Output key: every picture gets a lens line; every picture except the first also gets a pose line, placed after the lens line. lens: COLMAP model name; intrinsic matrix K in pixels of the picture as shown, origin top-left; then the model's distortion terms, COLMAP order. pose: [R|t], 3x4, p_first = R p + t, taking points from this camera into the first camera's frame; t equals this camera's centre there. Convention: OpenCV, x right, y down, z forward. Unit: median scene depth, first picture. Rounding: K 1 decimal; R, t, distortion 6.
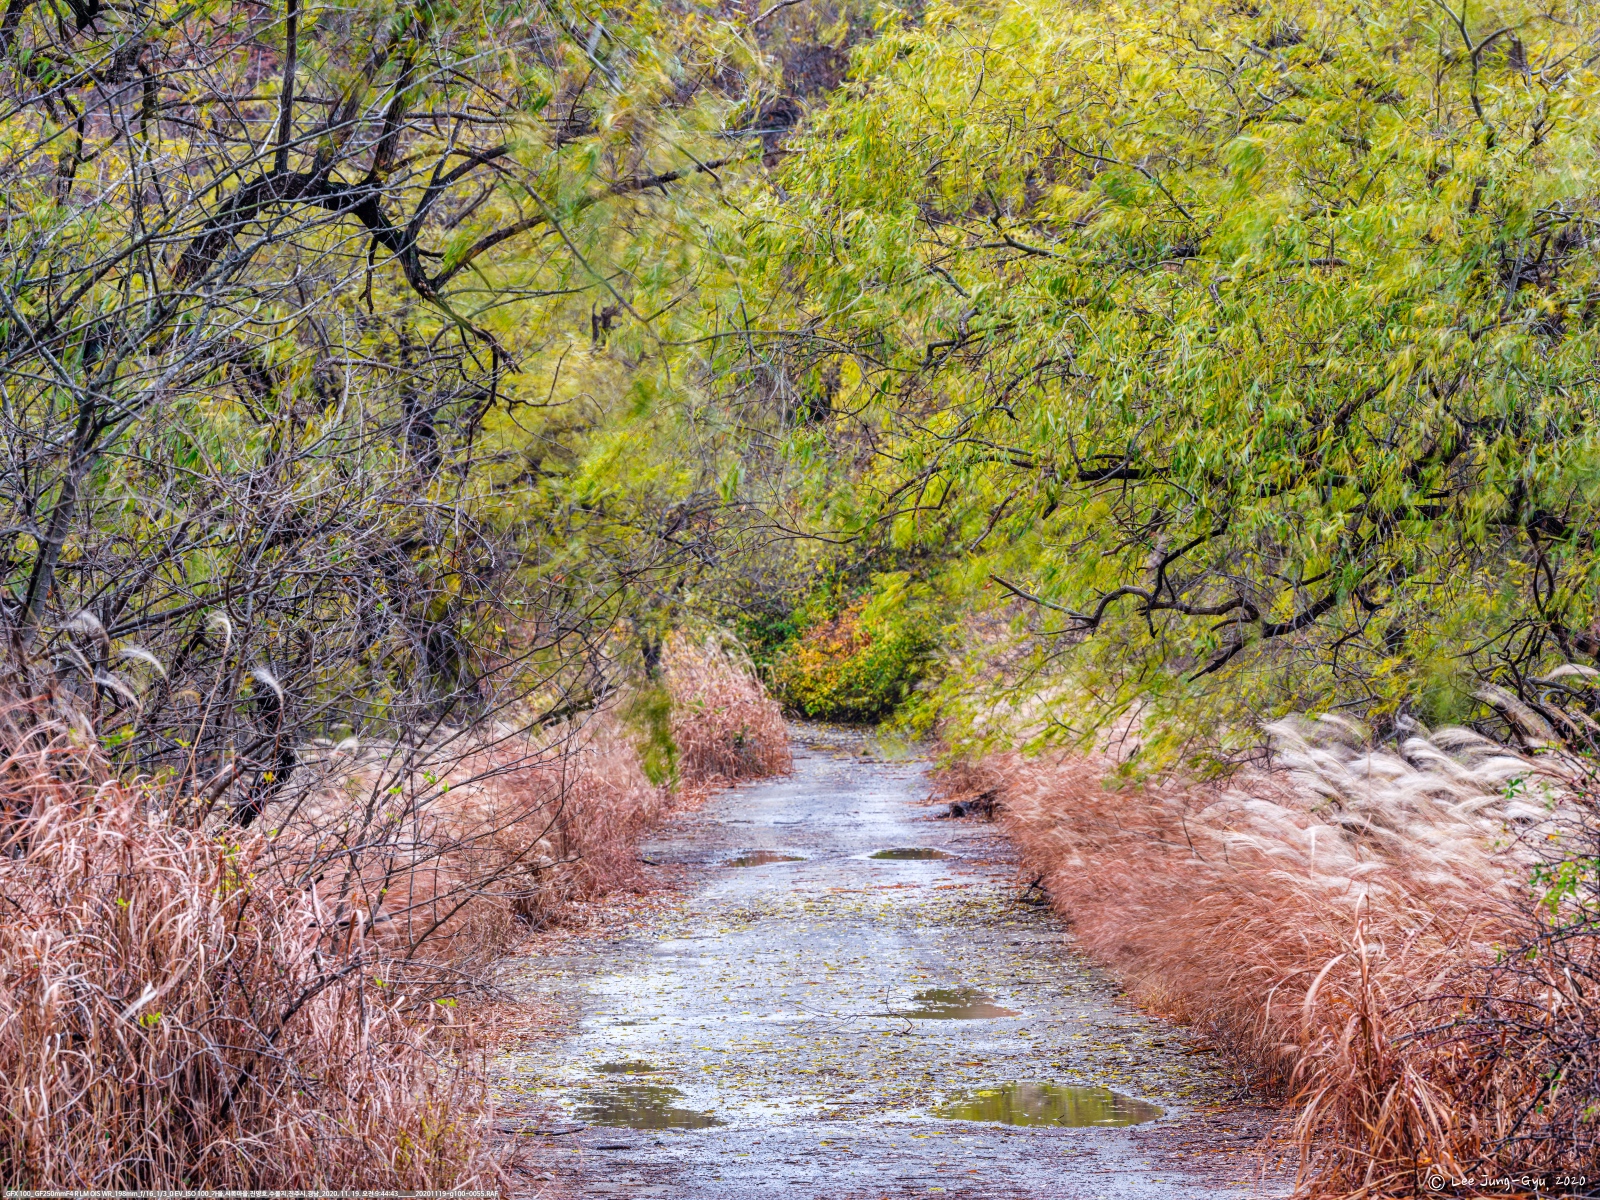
lens RADIAL K [[9184.1, 0, 798.9], [0, 9184.1, 600.7], [0, 0, 1]] dist [0.519683, 0.000000]
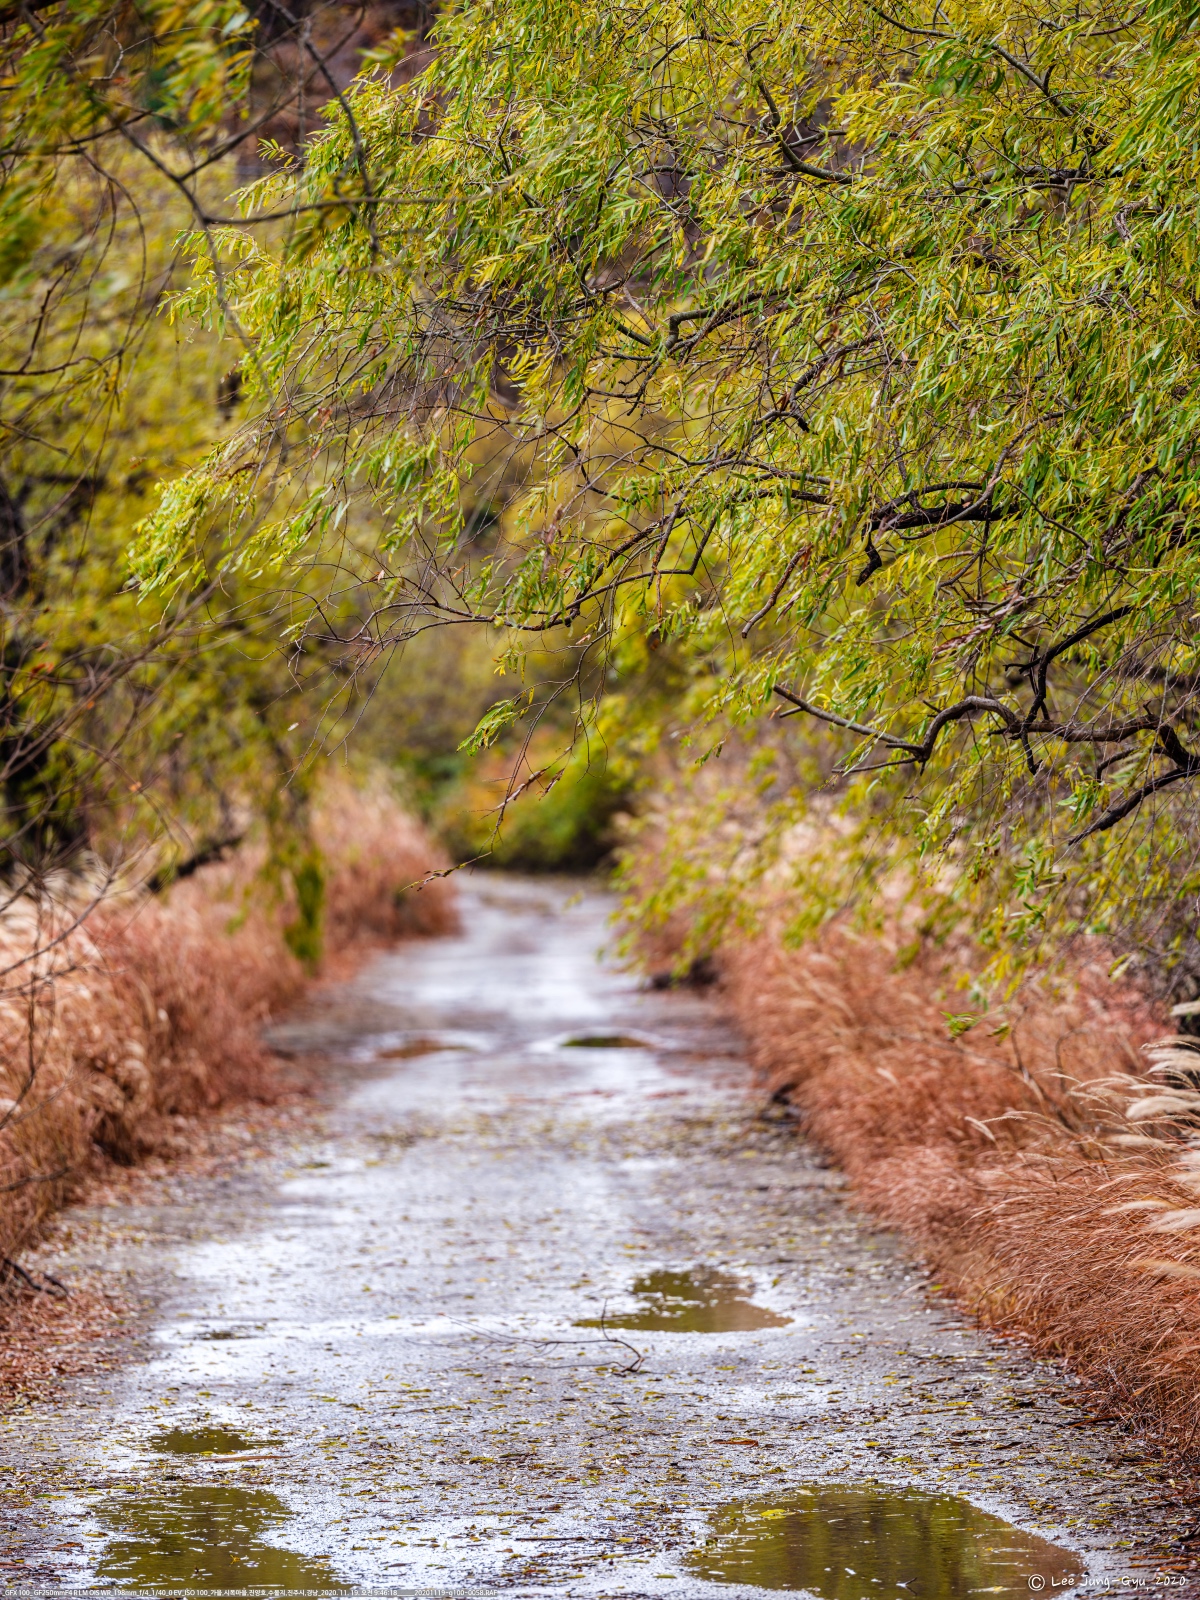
lens RADIAL K [[9184.1, 0, 599.8], [0, 9184.1, 800.0], [0, 0, 1]] dist [0.519683, 0.000000]
pose [[0.999896, -0.001379, 0.014338, -0.000099], [0.001284, 0.999977, 0.006630, 0.001230], [-0.014347, -0.006611, 0.999875, 0.293942]]
